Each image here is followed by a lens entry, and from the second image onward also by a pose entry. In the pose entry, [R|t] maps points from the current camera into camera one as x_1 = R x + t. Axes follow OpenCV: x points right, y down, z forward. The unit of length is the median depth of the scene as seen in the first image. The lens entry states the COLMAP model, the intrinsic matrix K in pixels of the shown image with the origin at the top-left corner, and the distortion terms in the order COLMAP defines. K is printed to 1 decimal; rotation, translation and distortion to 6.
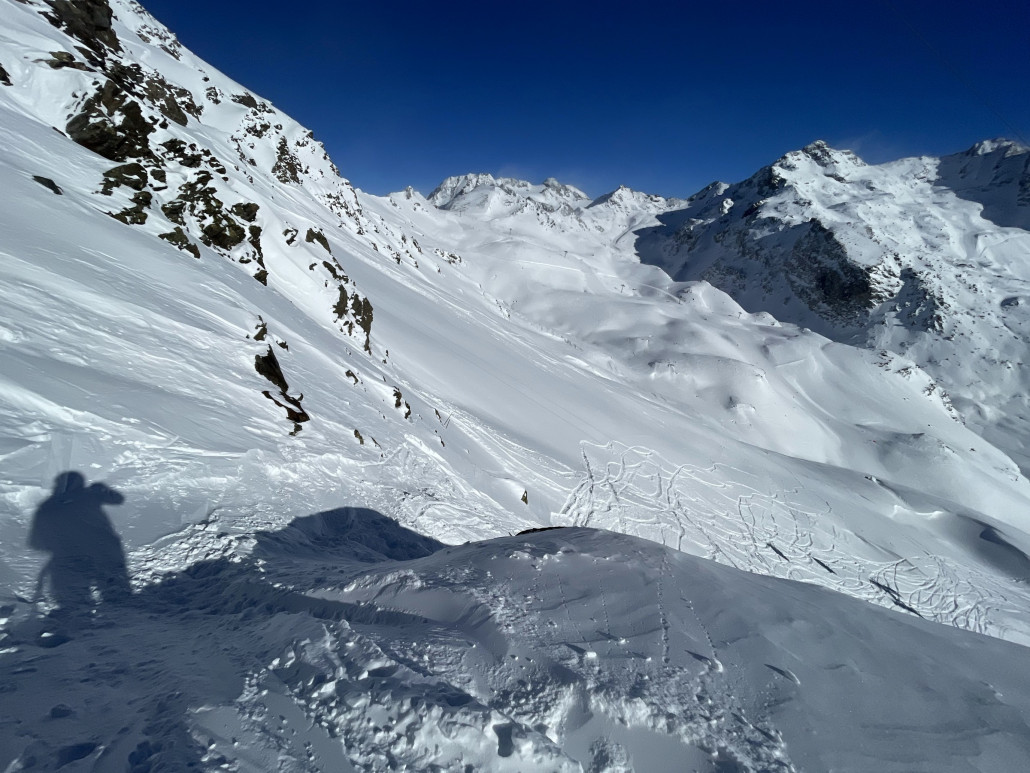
lens RADIAL K [[415.0, 0, 515.3], [0, 415.0, 381.7], [0, 0, 1]] dist [-0.002947, -0.000425]
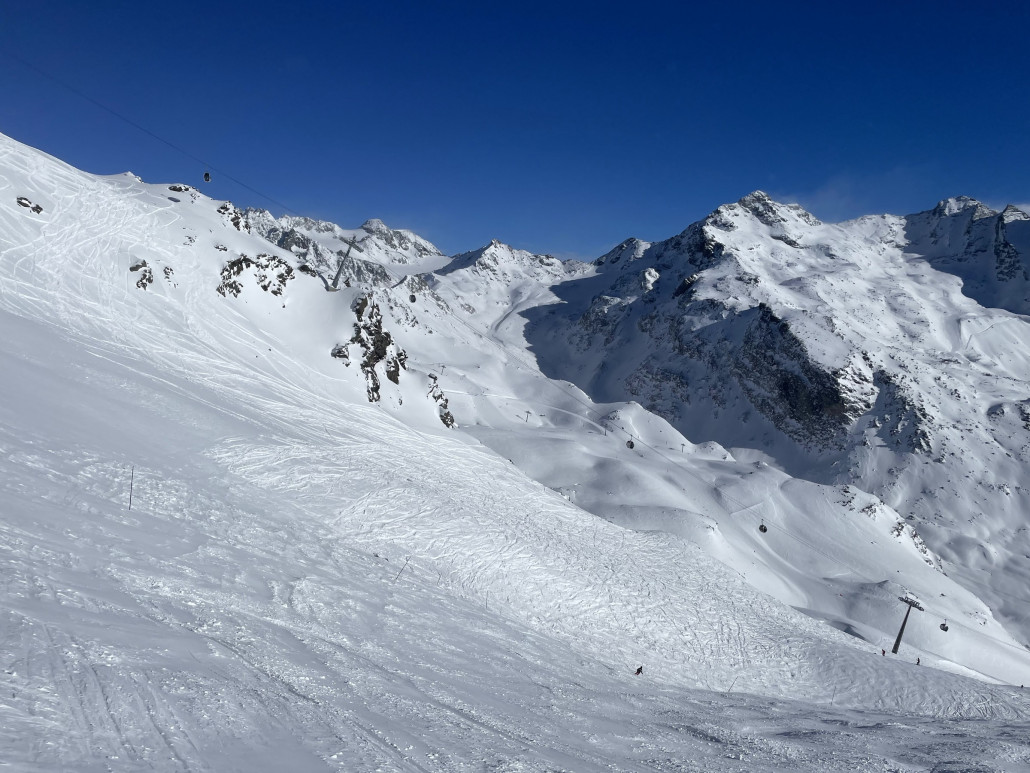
lens RADIAL K [[776.0, 0, 512.7], [0, 776.0, 378.1], [0, 0, 1]] dist [0.091015, -0.122628]
pose [[0.965091, -0.027838, 0.260431, -0.068003], [0.088807, 0.970213, -0.225390, 0.004819], [-0.246399, 0.240650, 0.938816, -0.157555]]
